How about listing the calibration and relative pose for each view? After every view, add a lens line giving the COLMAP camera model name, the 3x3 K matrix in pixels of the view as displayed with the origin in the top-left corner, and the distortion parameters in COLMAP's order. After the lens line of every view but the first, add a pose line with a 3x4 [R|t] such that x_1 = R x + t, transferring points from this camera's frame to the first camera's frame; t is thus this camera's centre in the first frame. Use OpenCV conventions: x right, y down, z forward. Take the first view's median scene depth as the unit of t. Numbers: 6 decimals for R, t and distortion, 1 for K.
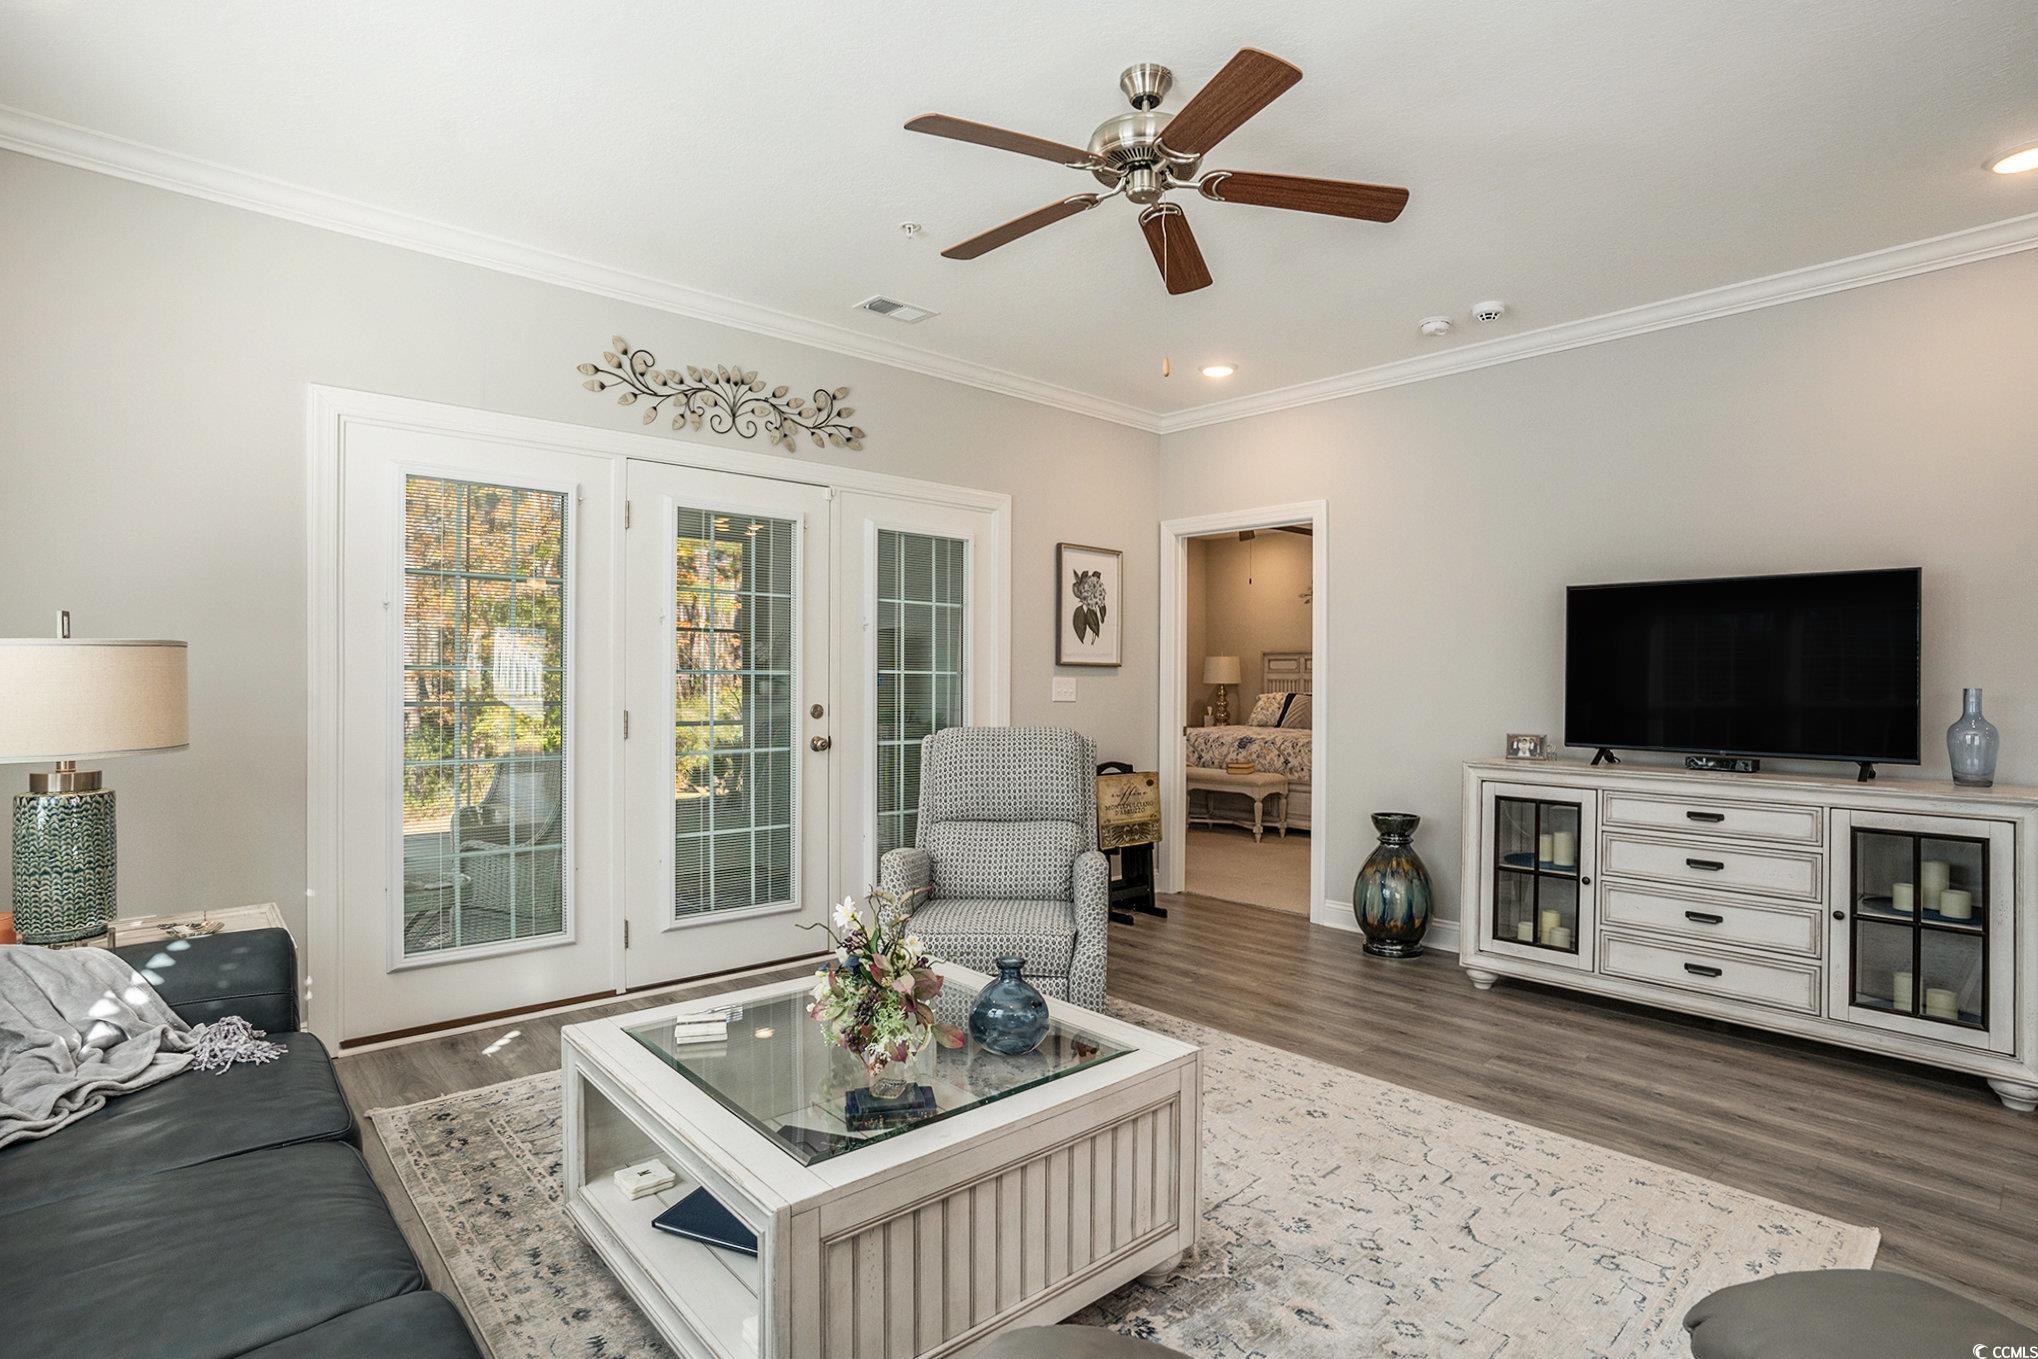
lens RADIAL K [[1012.5, 0, 1019.0], [0, 1012.5, 679.5], [0, 0, 1]] dist [-0.081492, 0.042494]
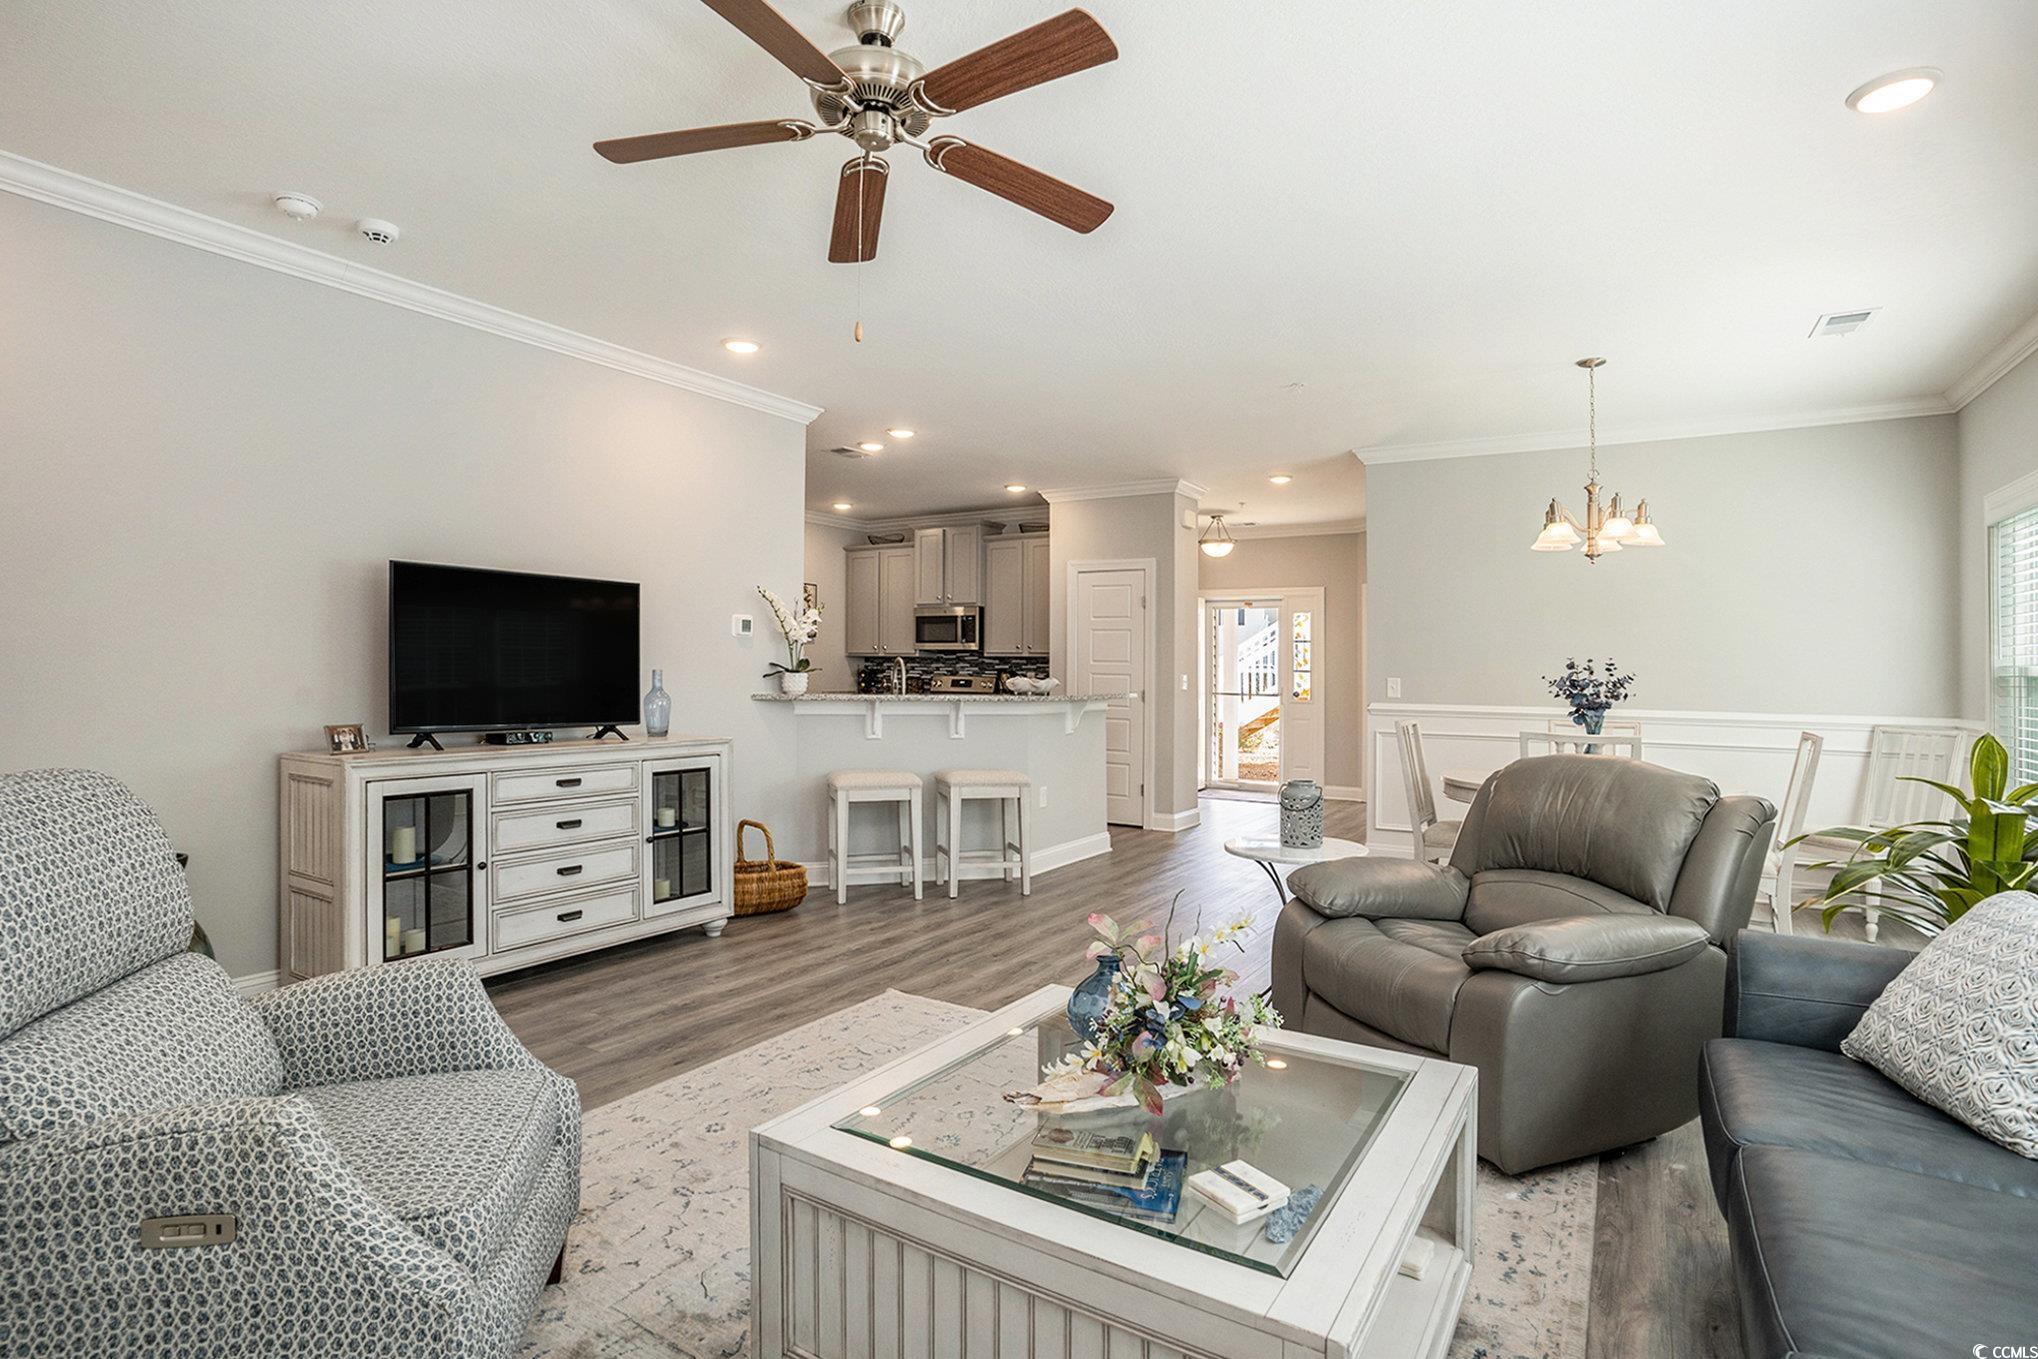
lens RADIAL K [[1004.7, 0, 1001.7], [0, 1004.7, 669.5], [0, 0, 1]] dist [-0.061570, 0.026005]
pose [[-0.255092, -0.008245, 0.966882, -0.482715], [-0.013801, 0.999893, 0.004885, -0.004929], [-0.966818, -0.012098, -0.255179, 0.703173]]
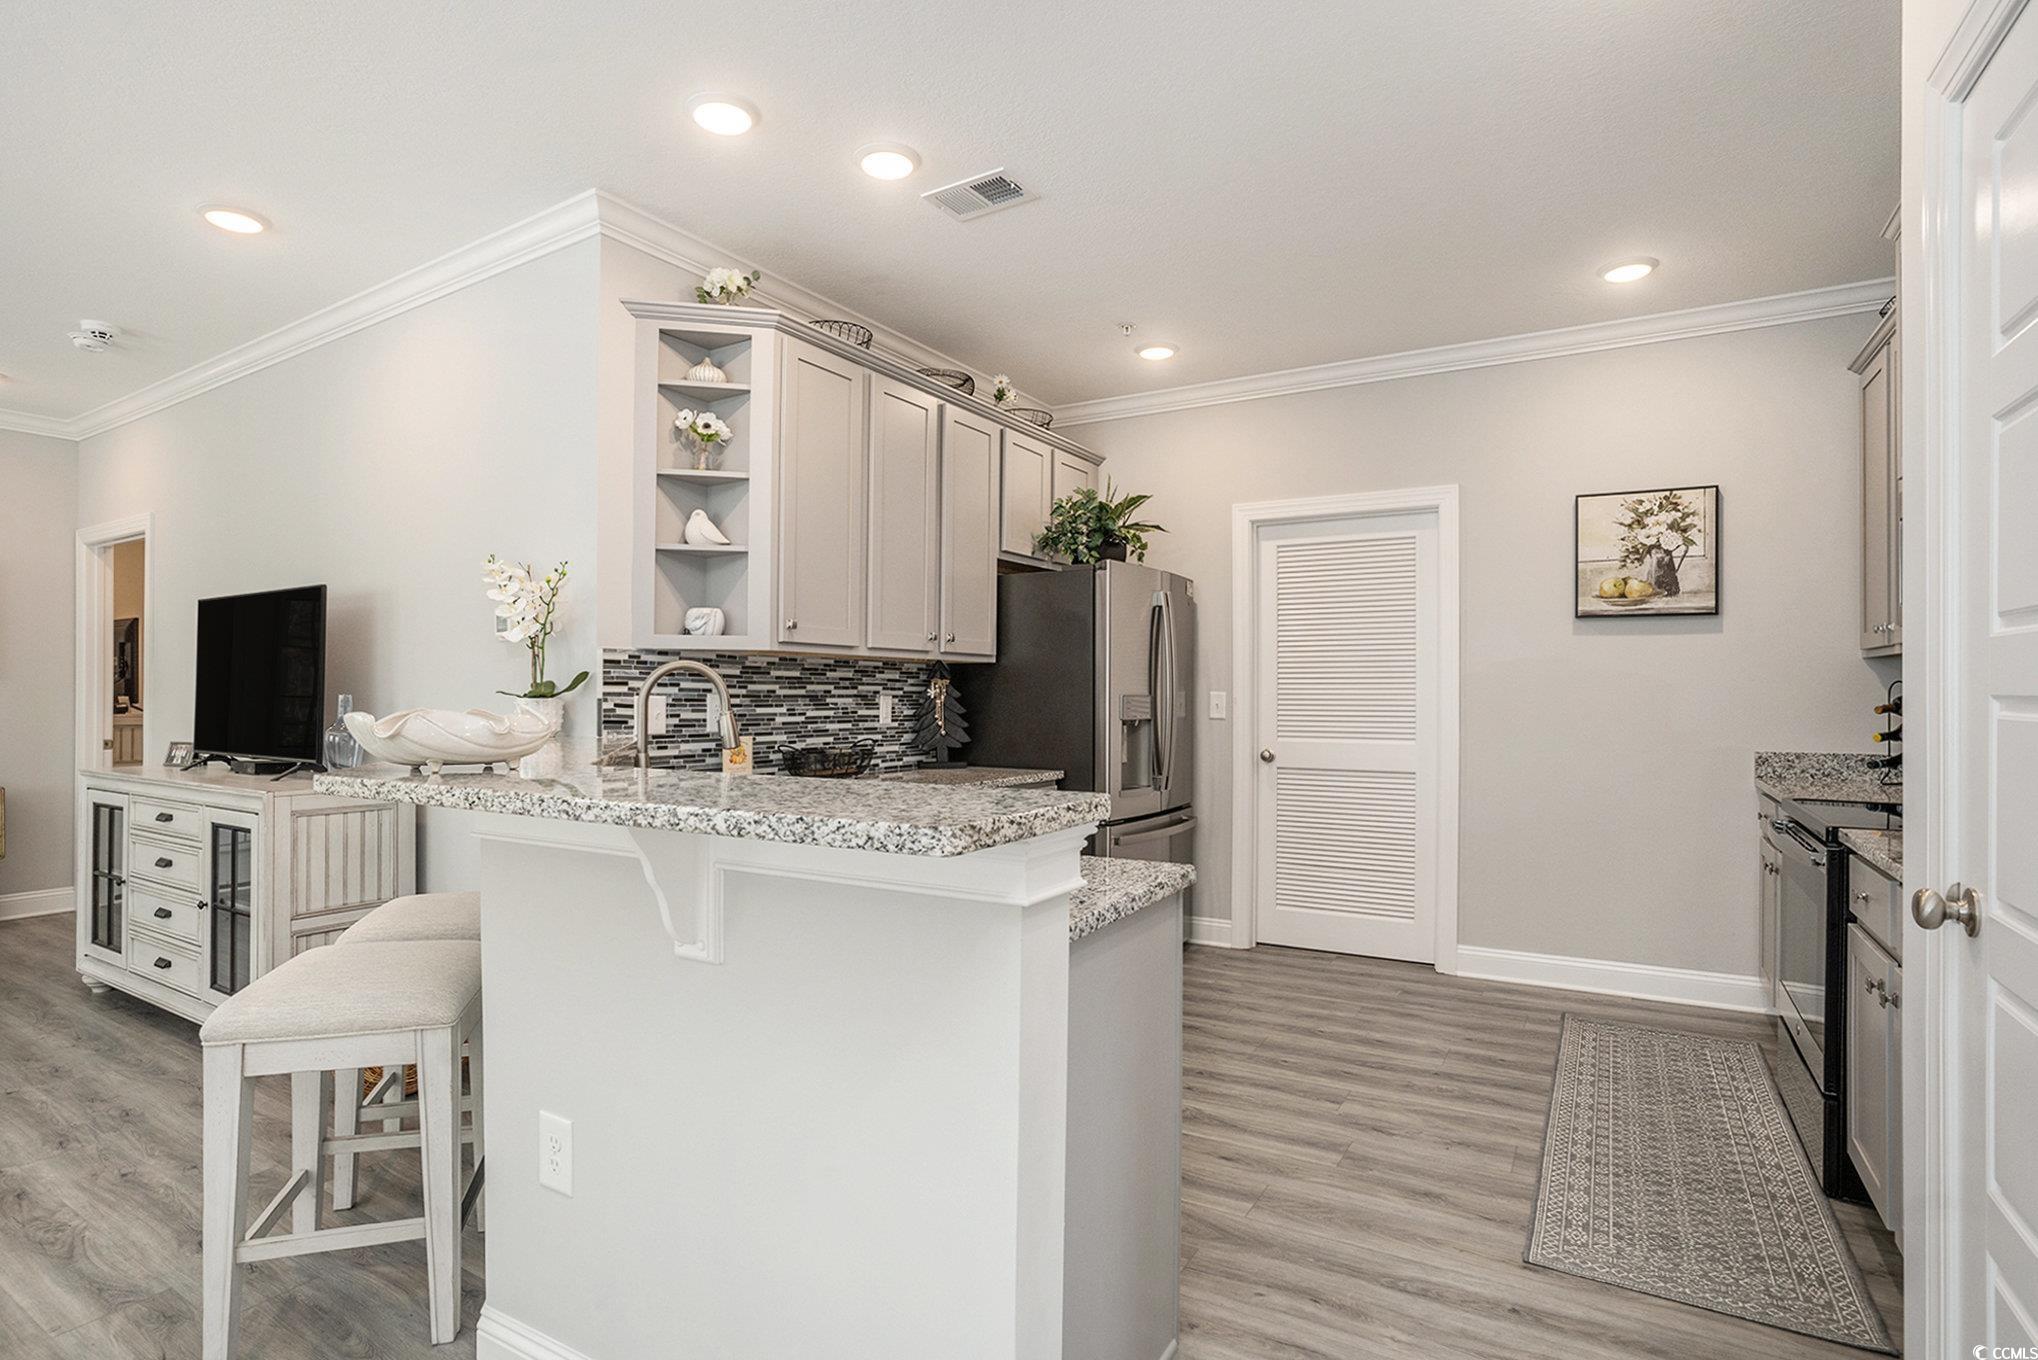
lens RADIAL K [[997.4, 0, 1019.0], [0, 997.4, 680.0], [0, 0, 1]] dist [-0.071272, 0.032829]
pose [[0.957447, -0.002310, 0.288600, 1.113314], [0.006175, 0.999903, -0.012481, 0.008587], [-0.288543, 0.013732, 0.957369, -0.230072]]
